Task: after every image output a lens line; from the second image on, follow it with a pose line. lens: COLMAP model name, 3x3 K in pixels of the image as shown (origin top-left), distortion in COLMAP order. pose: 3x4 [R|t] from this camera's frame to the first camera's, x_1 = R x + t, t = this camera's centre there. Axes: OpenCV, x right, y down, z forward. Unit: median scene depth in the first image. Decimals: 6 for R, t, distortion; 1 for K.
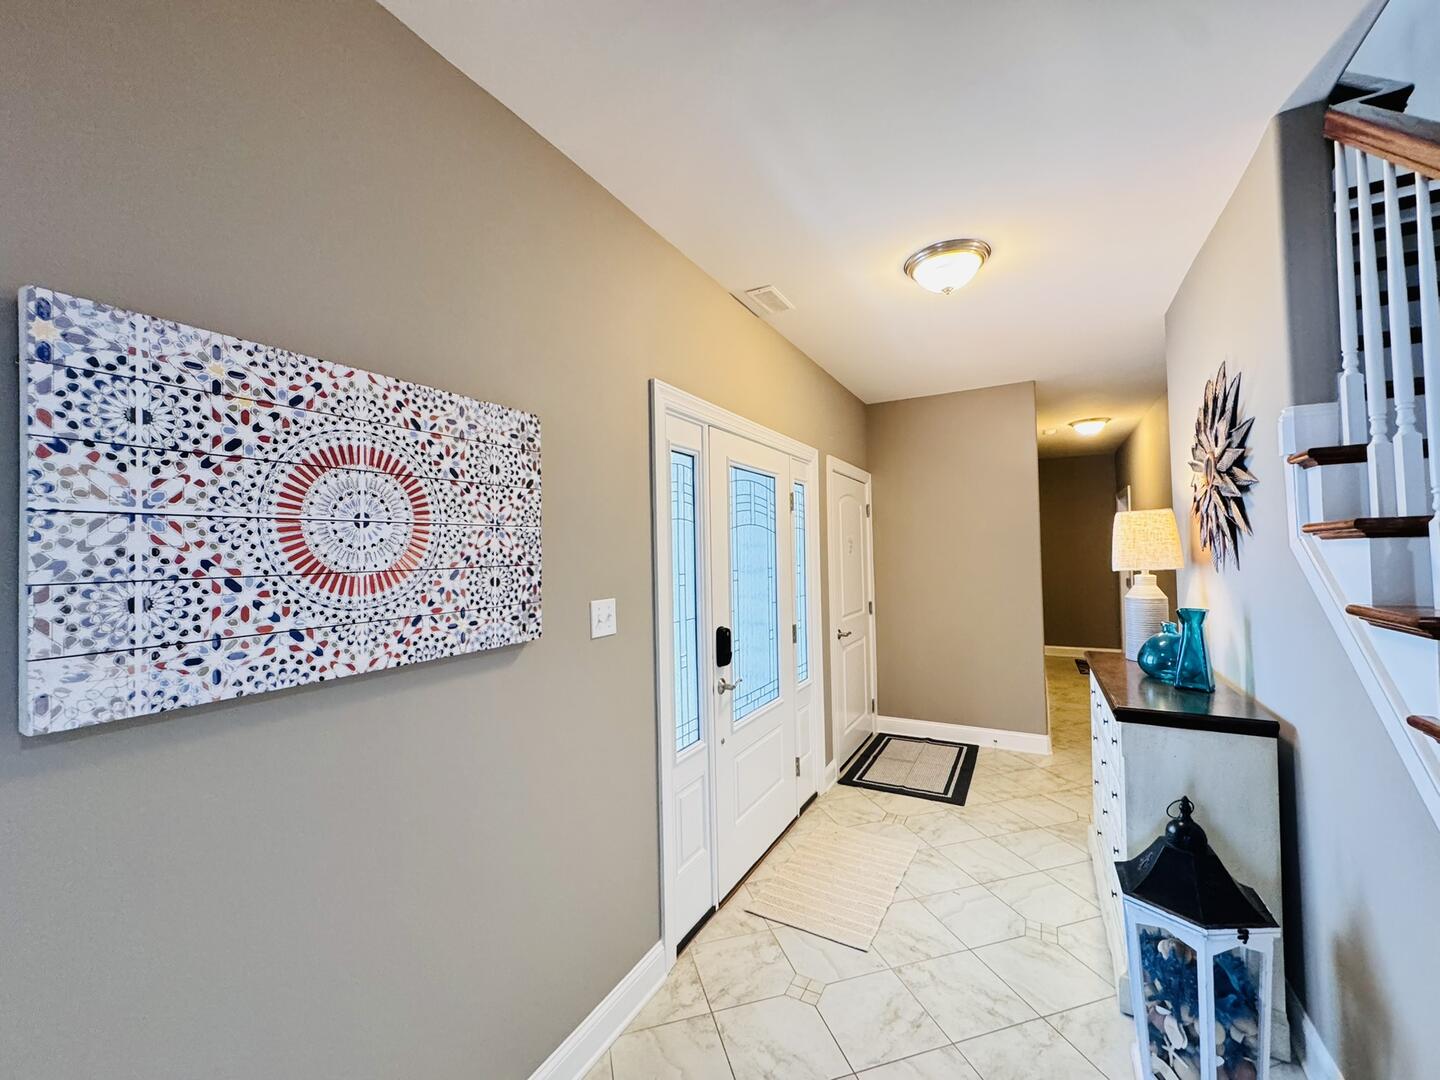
lens RADIAL K [[574.6, 0, 719.0], [0, 574.6, 537.3], [0, 0, 1]] dist [-0.001436, 0.000877]
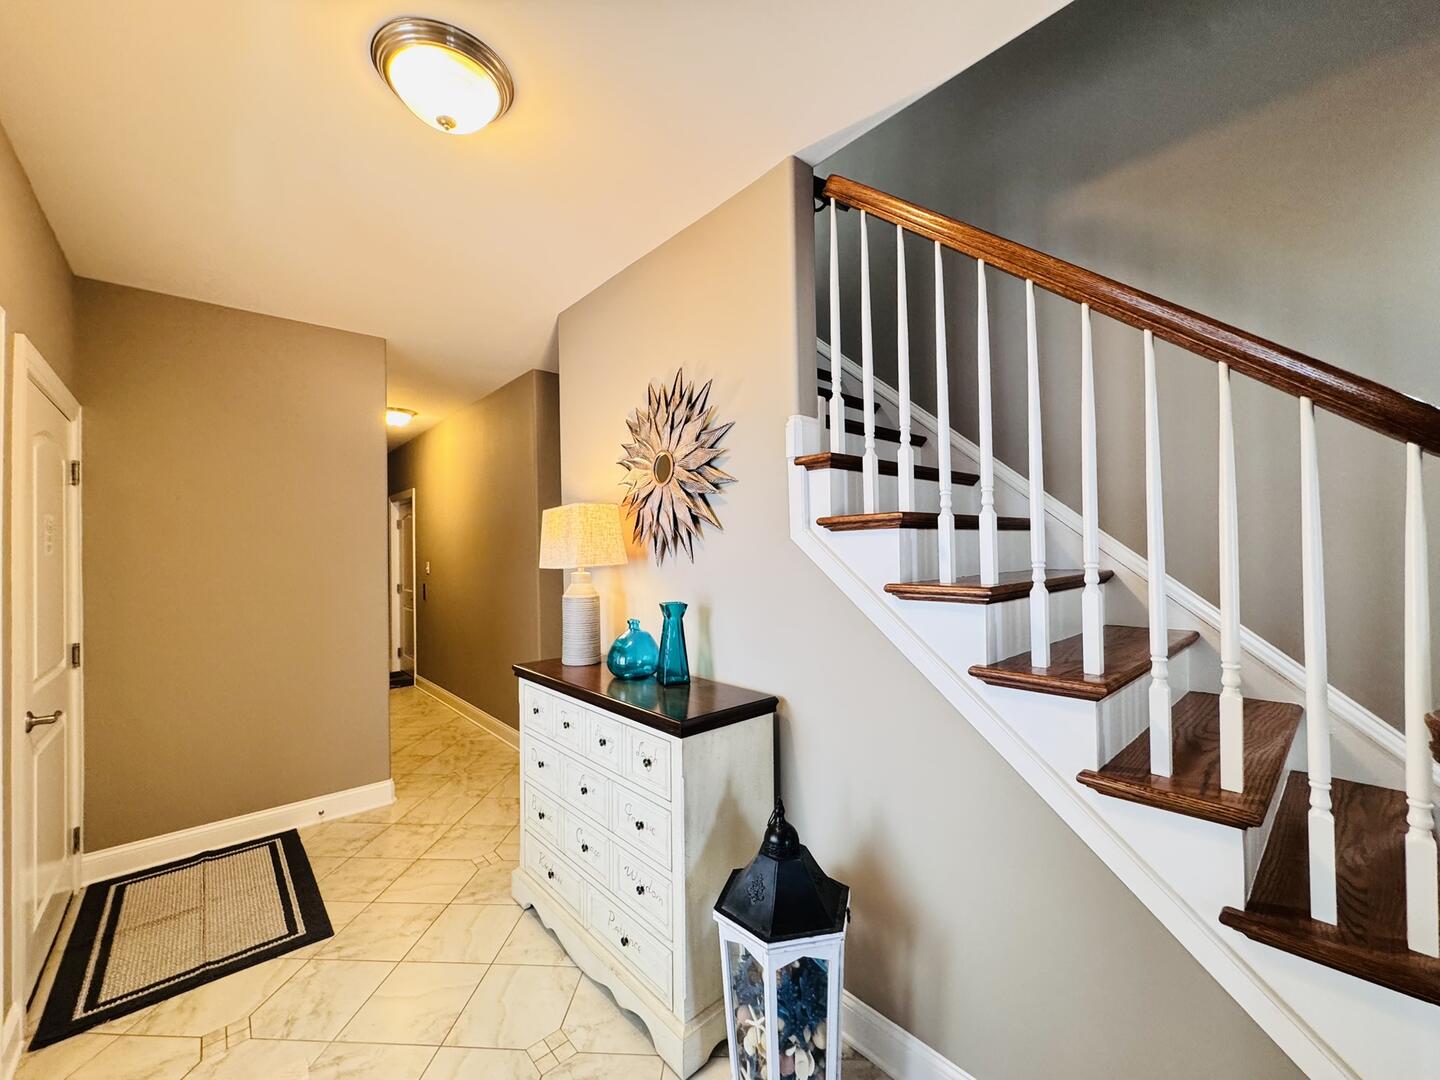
lens RADIAL K [[574.6, 0, 719.1], [0, 574.6, 543.8], [0, 0, 1]] dist [-0.001436, 0.000877]
pose [[0.333608, 0.026674, 0.942335, -0.051842], [-0.019891, 0.999576, -0.021253, 0.023473], [-0.942502, -0.011654, 0.333997, 0.334493]]
